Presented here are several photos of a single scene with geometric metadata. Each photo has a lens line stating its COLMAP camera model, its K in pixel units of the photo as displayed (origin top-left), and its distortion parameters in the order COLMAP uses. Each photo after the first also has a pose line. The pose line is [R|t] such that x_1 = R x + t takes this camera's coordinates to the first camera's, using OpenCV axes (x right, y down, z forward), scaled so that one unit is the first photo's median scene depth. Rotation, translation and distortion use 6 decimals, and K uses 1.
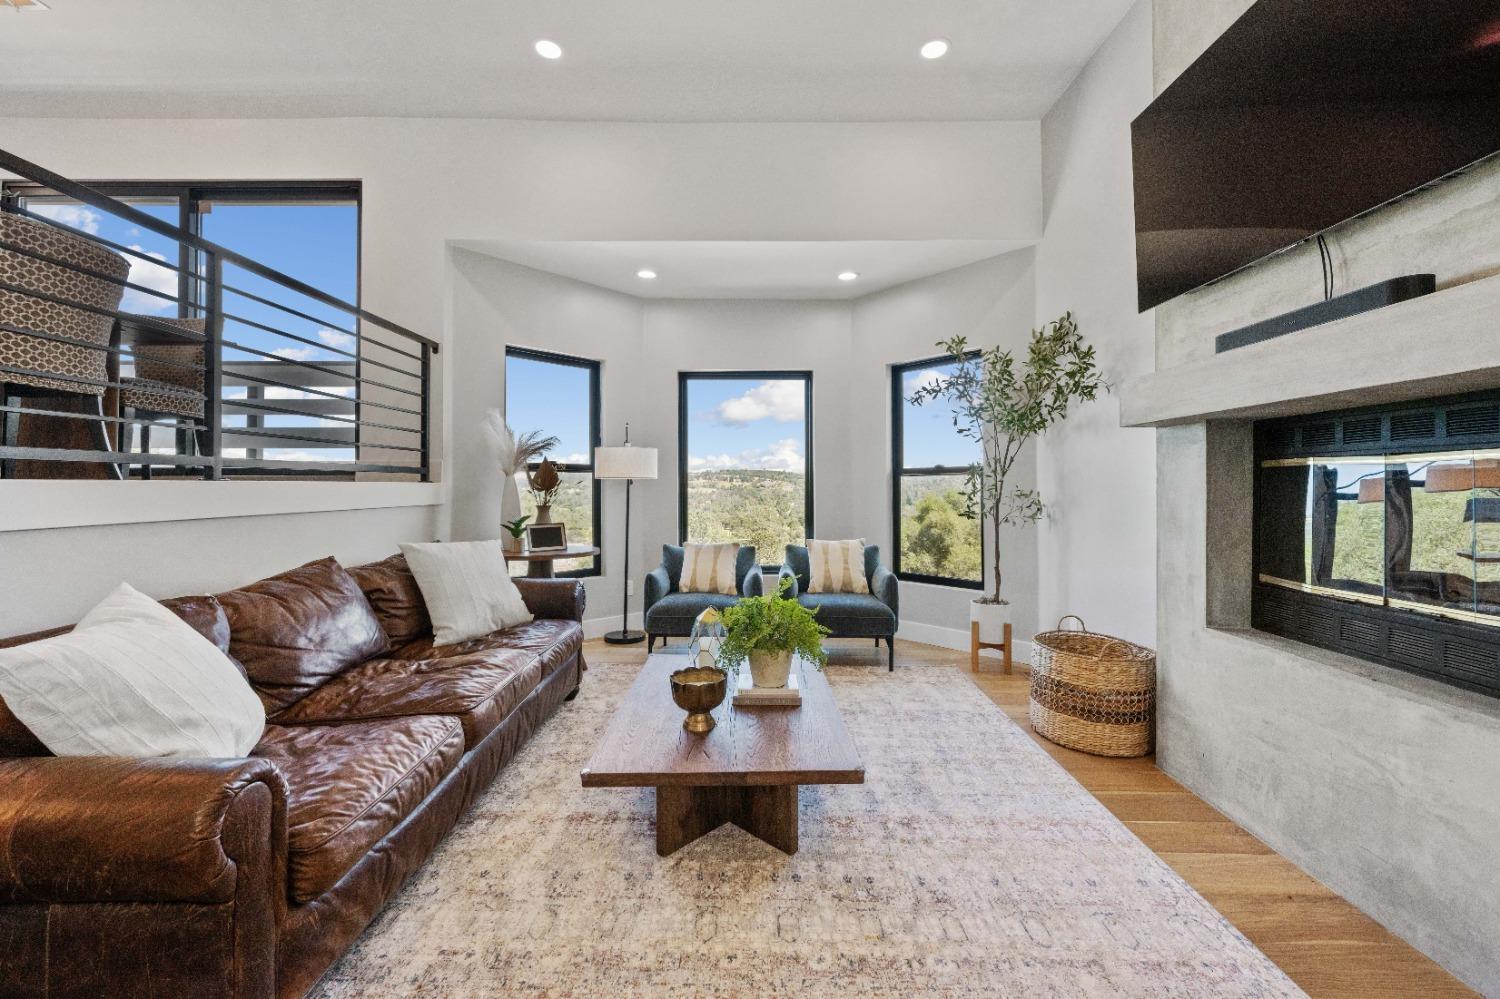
lens RADIAL K [[596.5, 0, 746.0], [0, 596.5, 480.4], [0, 0, 1]] dist [0.008833, -0.000141]
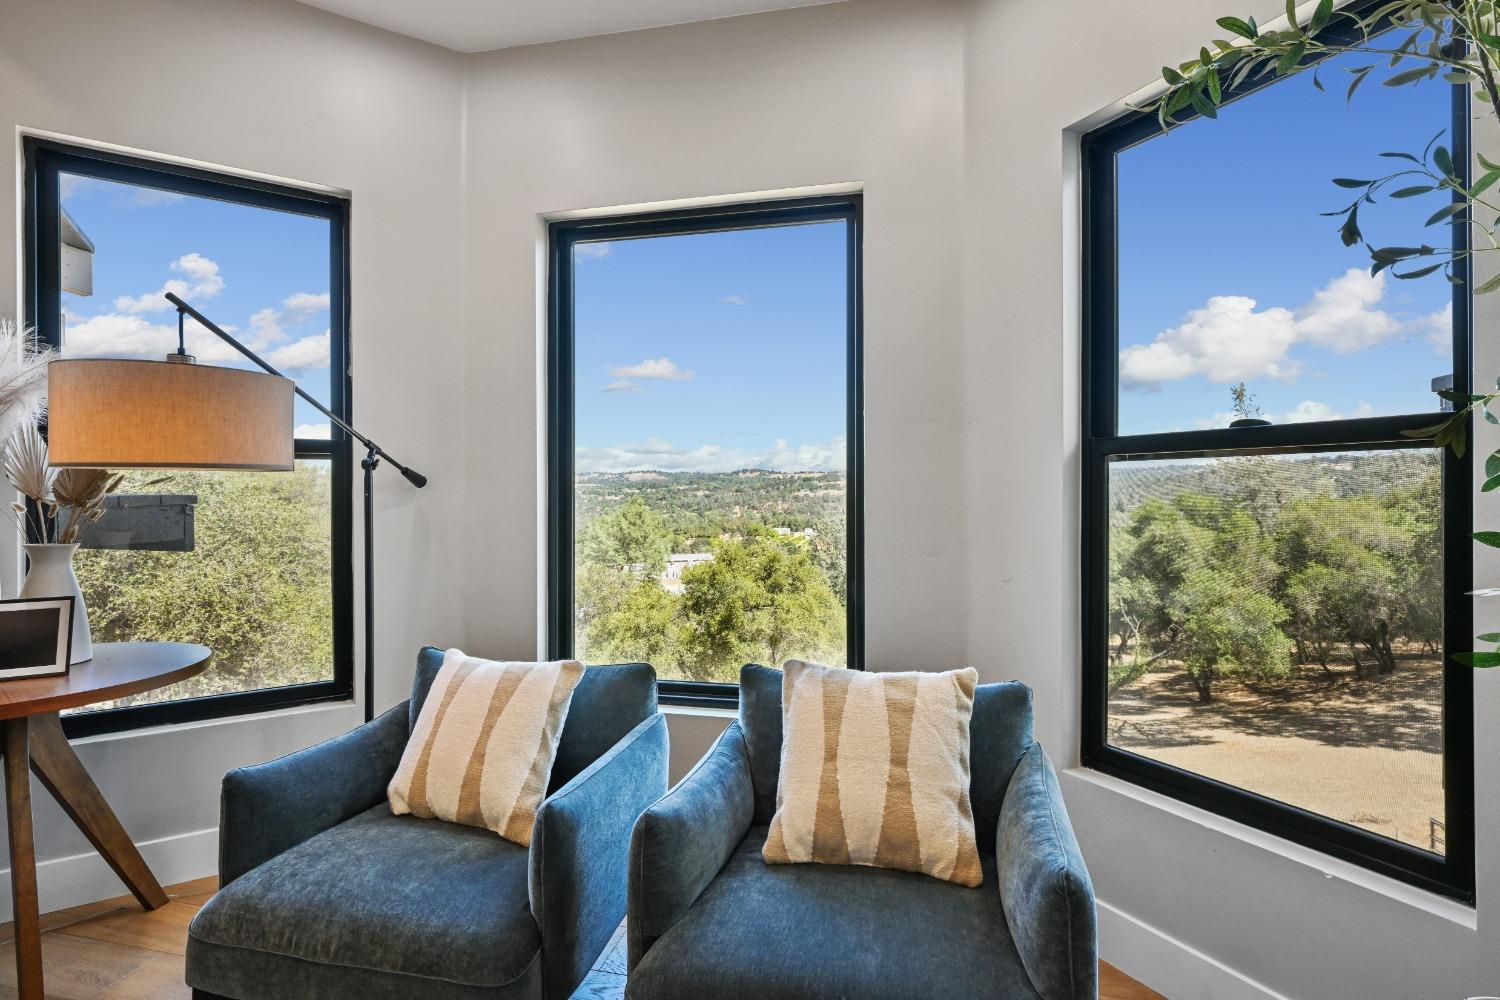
lens RADIAL K [[709.4, 0, 749.9], [0, 709.4, 493.7], [0, 0, 1]] dist [0.000820, -0.000121]
pose [[0.977077, -0.000526, -0.212886, 0.135973], [0.004488, 0.999826, 0.018129, 0.003537], [0.212840, -0.018669, 0.976909, 0.525174]]
